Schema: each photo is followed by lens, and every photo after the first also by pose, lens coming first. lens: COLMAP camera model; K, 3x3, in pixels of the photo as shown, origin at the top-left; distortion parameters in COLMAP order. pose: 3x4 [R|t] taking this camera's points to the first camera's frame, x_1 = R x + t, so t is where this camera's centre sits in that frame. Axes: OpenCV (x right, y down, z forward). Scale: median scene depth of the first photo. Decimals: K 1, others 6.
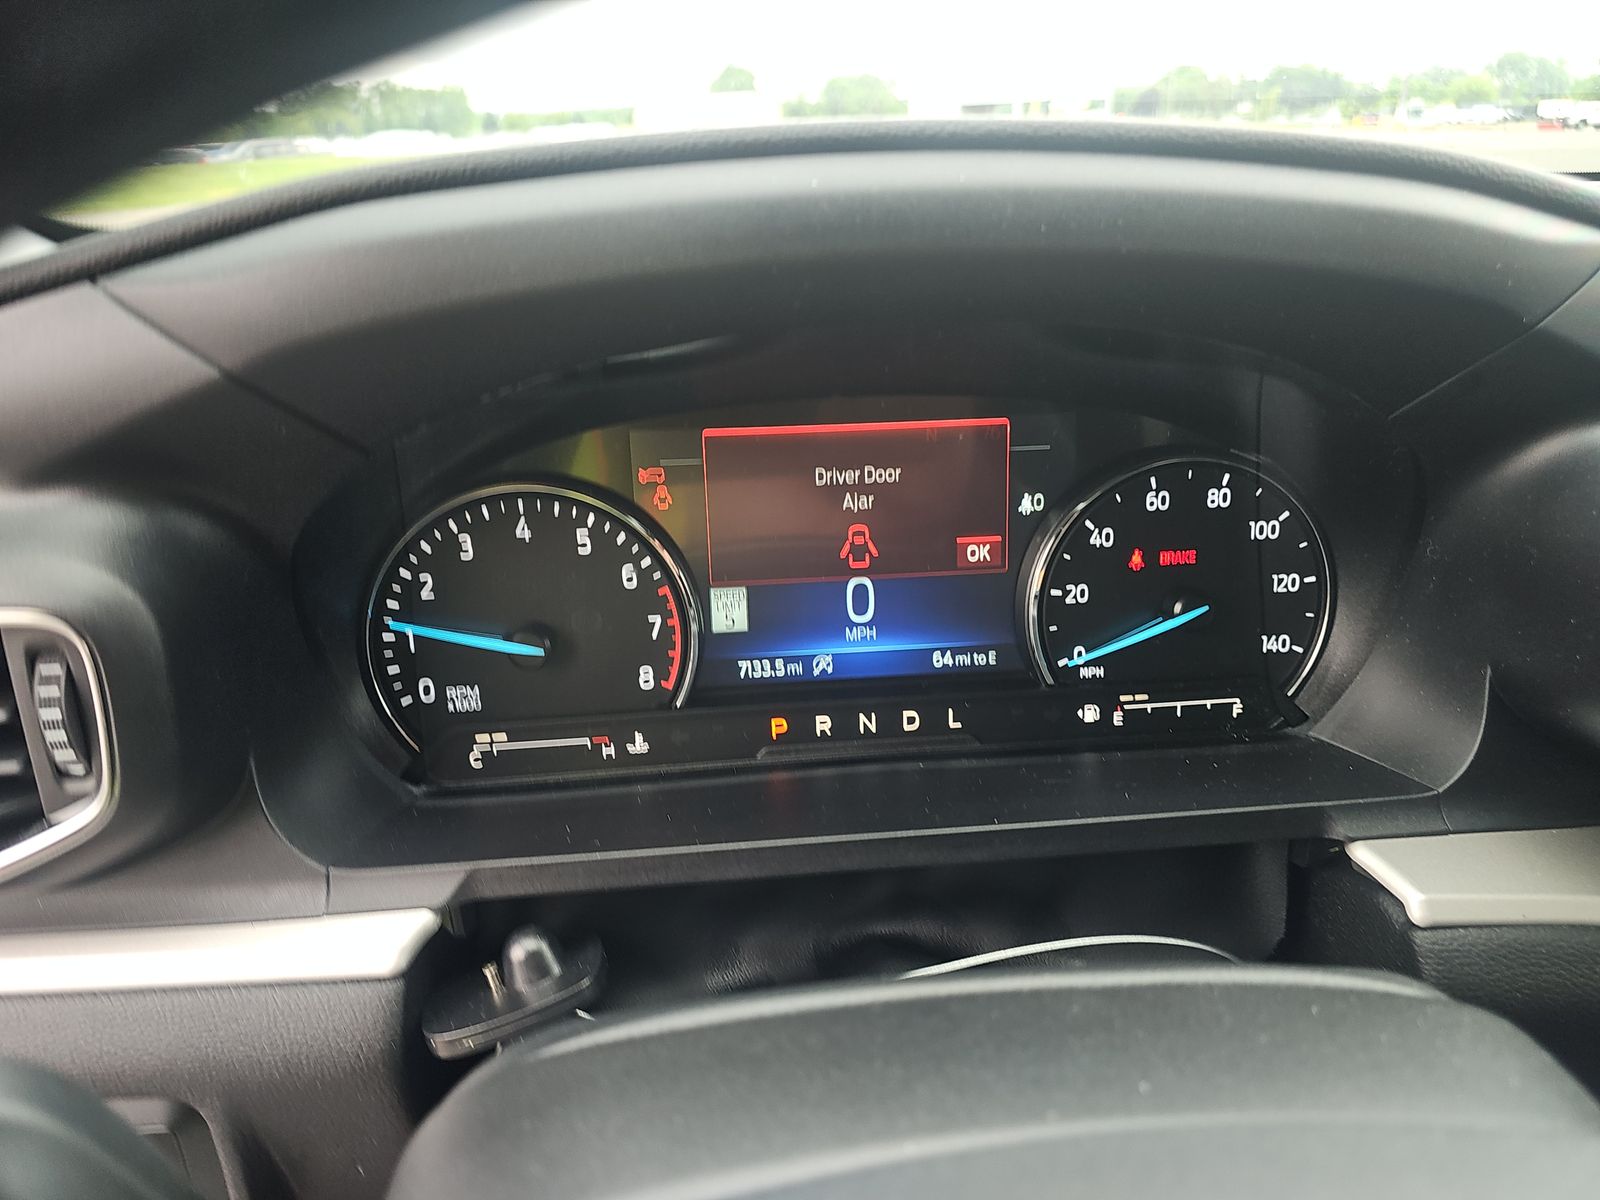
lens RADIAL K [[1061.8, 0, 783.6], [0, 1061.8, 585.2], [0, 0, 1]] dist [0.108136, -0.146343]
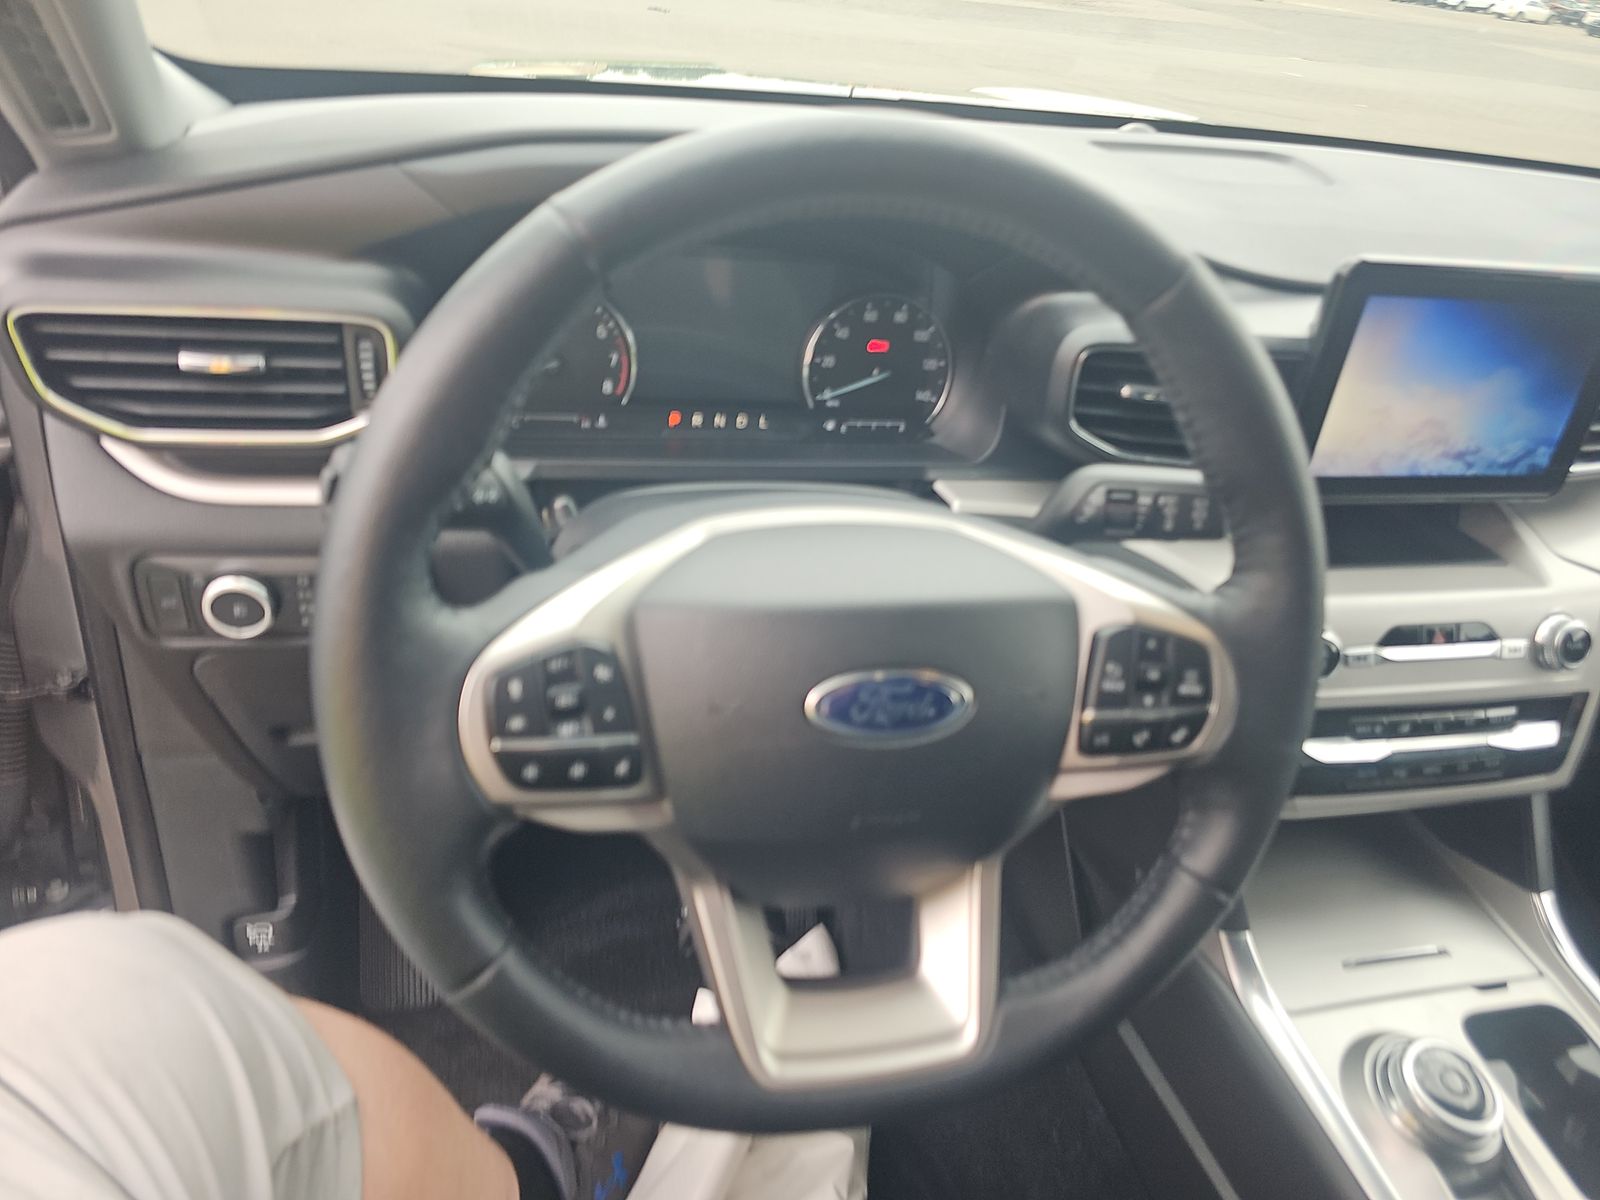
lens RADIAL K [[1061.8, 0, 783.6], [0, 1061.8, 585.2], [0, 0, 1]] dist [0.108136, -0.146343]
pose [[0.979480, 0.036538, 0.198202, -0.183766], [-0.070371, 0.983536, 0.166448, 0.094092], [-0.188857, -0.176980, 0.965925, -0.969457]]
